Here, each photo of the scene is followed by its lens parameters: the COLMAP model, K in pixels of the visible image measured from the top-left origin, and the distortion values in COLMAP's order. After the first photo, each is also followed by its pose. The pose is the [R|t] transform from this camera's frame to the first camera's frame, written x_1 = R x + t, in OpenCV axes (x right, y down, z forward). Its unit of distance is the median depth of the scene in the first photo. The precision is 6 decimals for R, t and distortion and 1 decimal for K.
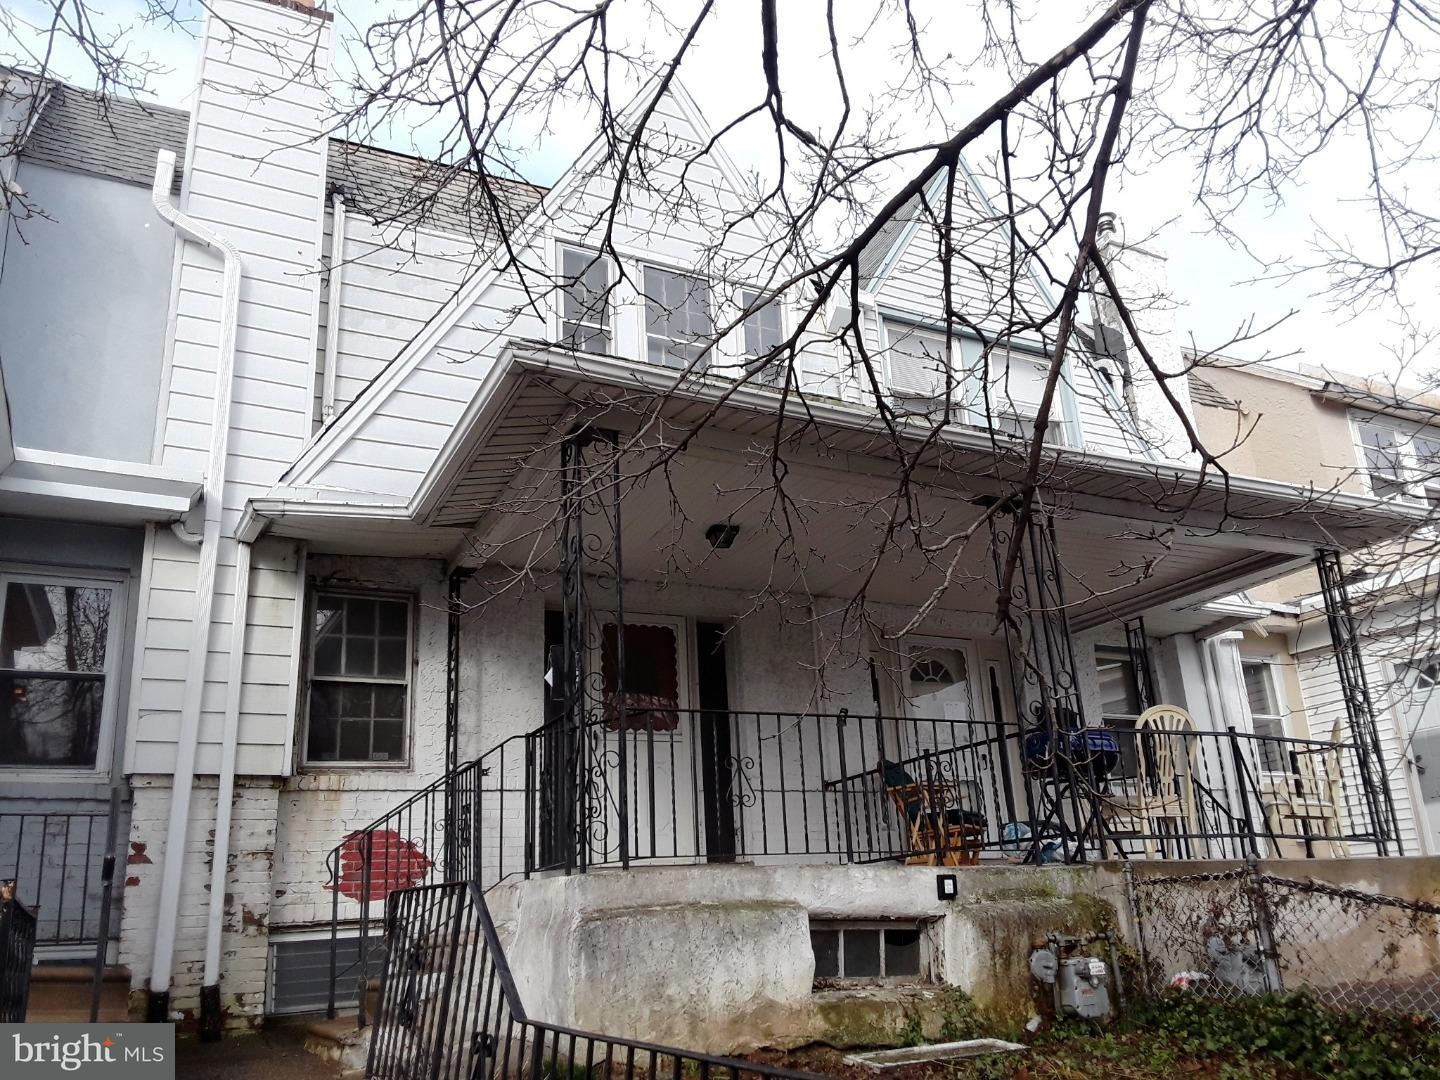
lens RADIAL K [[1198.4, 0, 728.5], [0, 1198.4, 540.3], [0, 0, 1]] dist [0.088213, -0.005674]
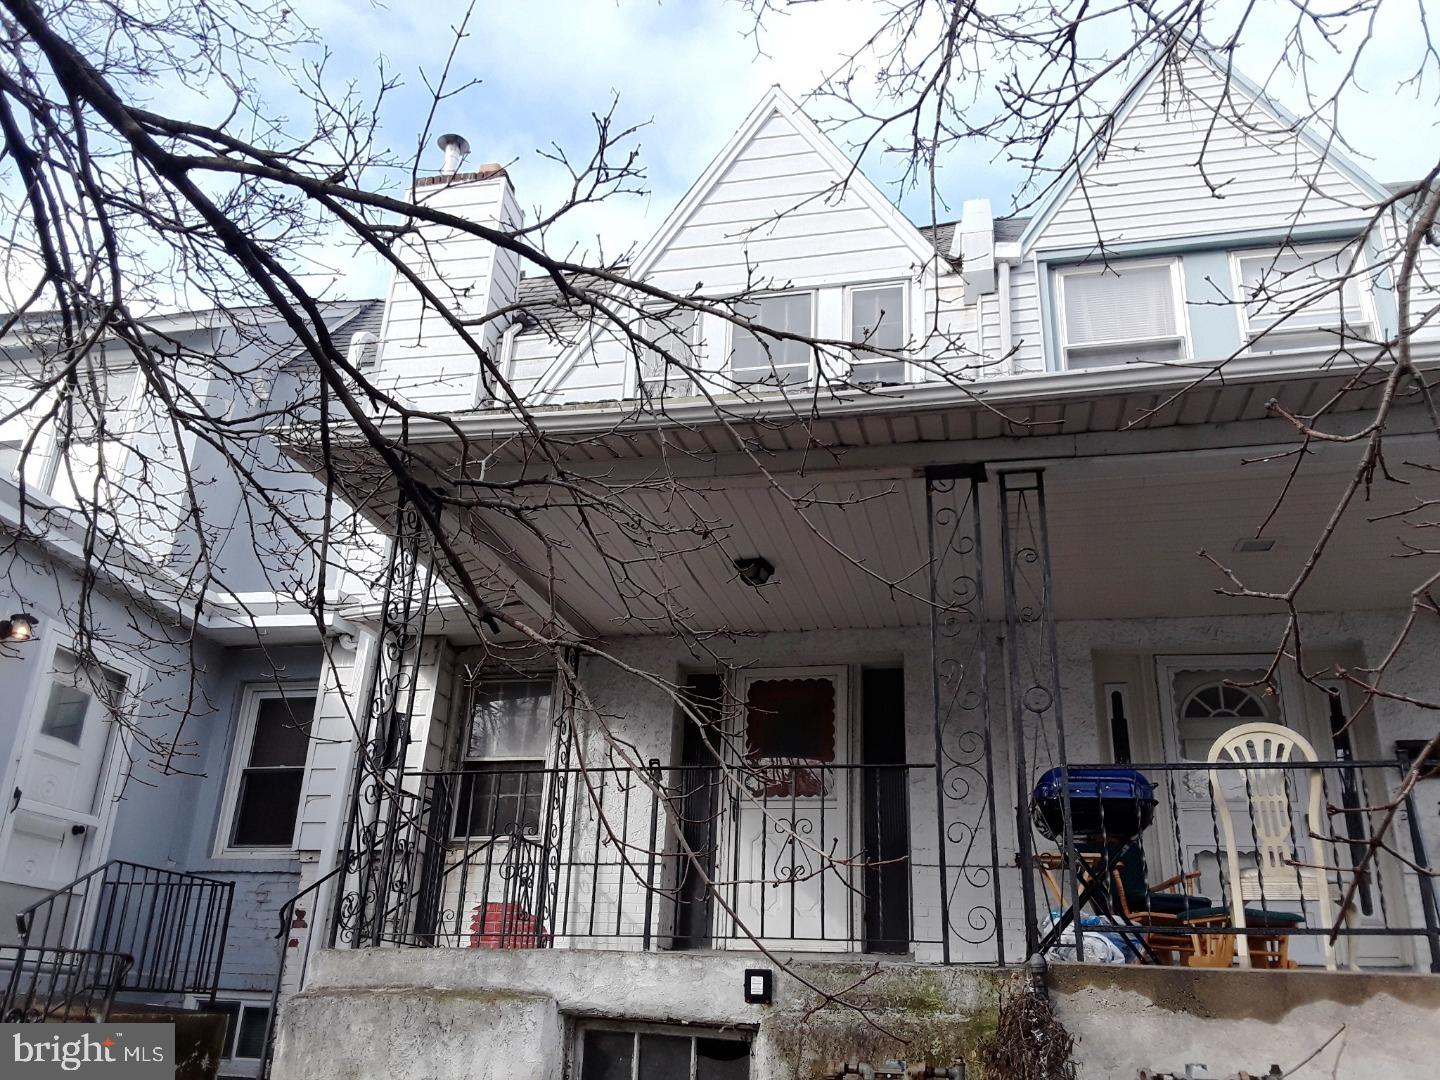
lens RADIAL K [[1198.4, 0, 728.5], [0, 1198.4, 540.3], [0, 0, 1]] dist [0.088213, -0.005674]
pose [[0.756890, -0.174376, -0.629850, 0.712922], [0.133096, 0.984678, -0.112671, 0.095056], [0.639847, 0.001449, 0.768501, 0.407313]]
